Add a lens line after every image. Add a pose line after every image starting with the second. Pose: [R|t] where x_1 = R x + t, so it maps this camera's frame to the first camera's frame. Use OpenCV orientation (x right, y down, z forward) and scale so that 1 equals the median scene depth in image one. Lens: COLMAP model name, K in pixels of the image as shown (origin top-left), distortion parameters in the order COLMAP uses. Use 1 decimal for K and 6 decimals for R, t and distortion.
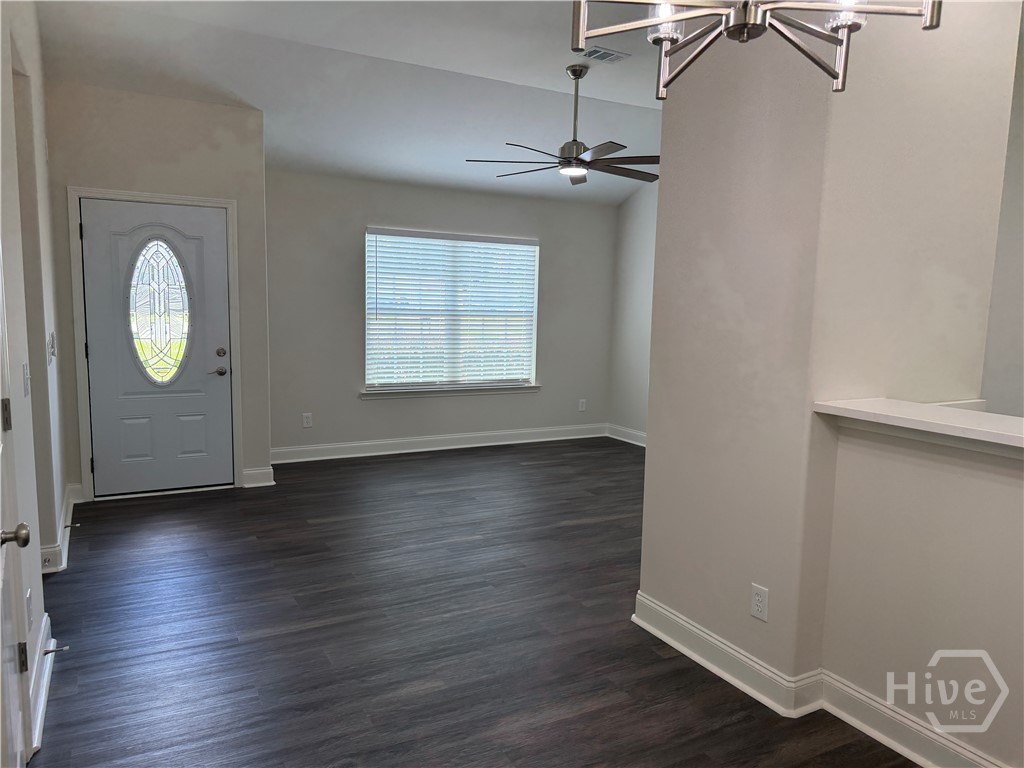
lens RADIAL K [[722.5, 0, 506.1], [0, 722.5, 386.4], [0, 0, 1]] dist [0.078323, -0.100665]
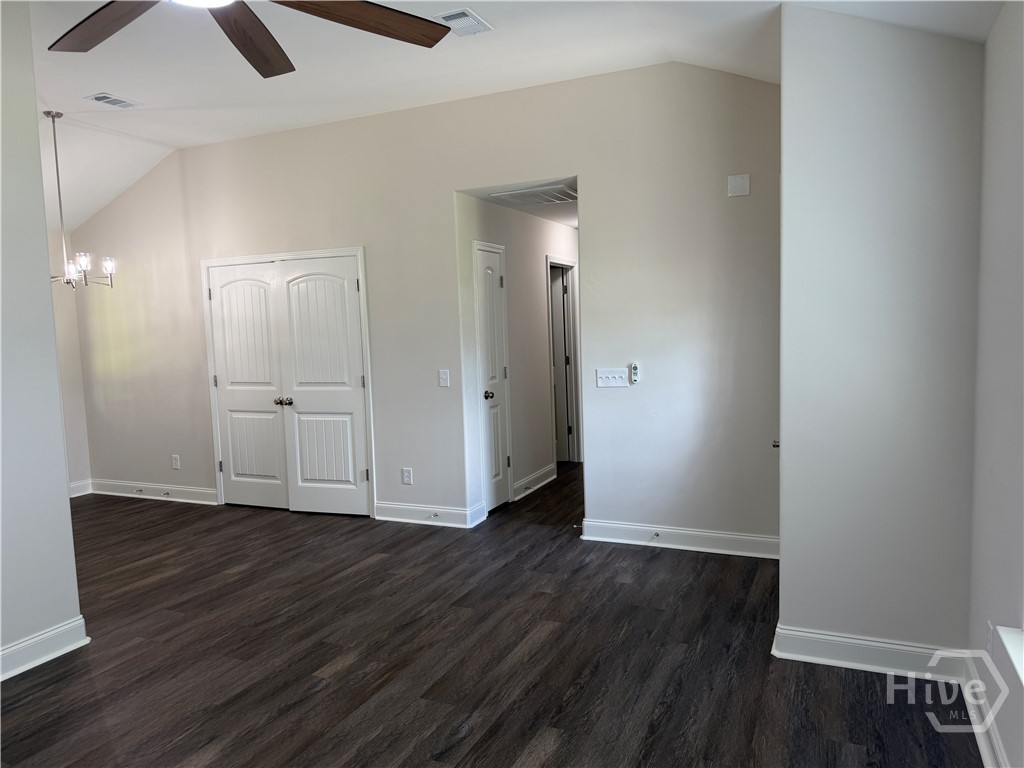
lens RADIAL K [[725.6, 0, 512.0], [0, 725.6, 384.0], [0, 0, 1]] dist [0.073493, -0.108312]
pose [[-0.799755, 0.053349, -0.597951, 0.266648], [-0.056210, 0.985013, 0.163063, -0.232339], [0.597689, 0.164021, -0.784771, 1.906364]]
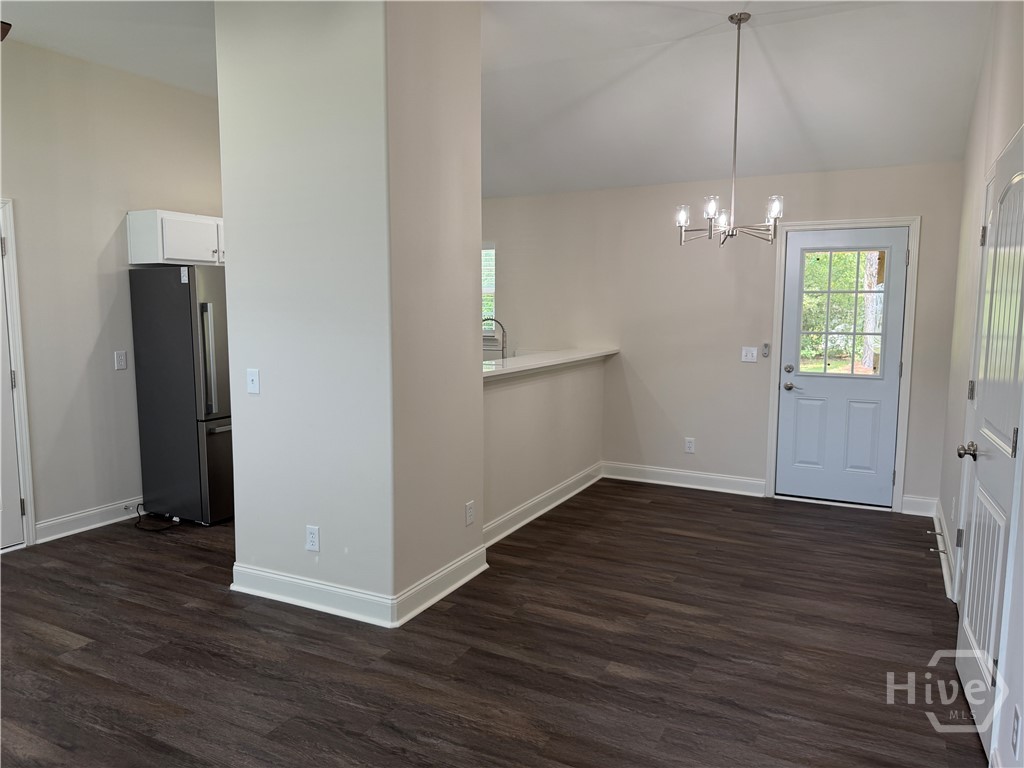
lens RADIAL K [[730.5, 0, 512.0], [0, 730.5, 384.0], [0, 0, 1]] dist [0.000284, -0.001940]
pose [[-0.560385, -0.118305, 0.819739, -0.627354], [0.081882, 0.976983, 0.196975, -0.174288], [-0.824175, 0.177503, -0.537800, 1.195921]]
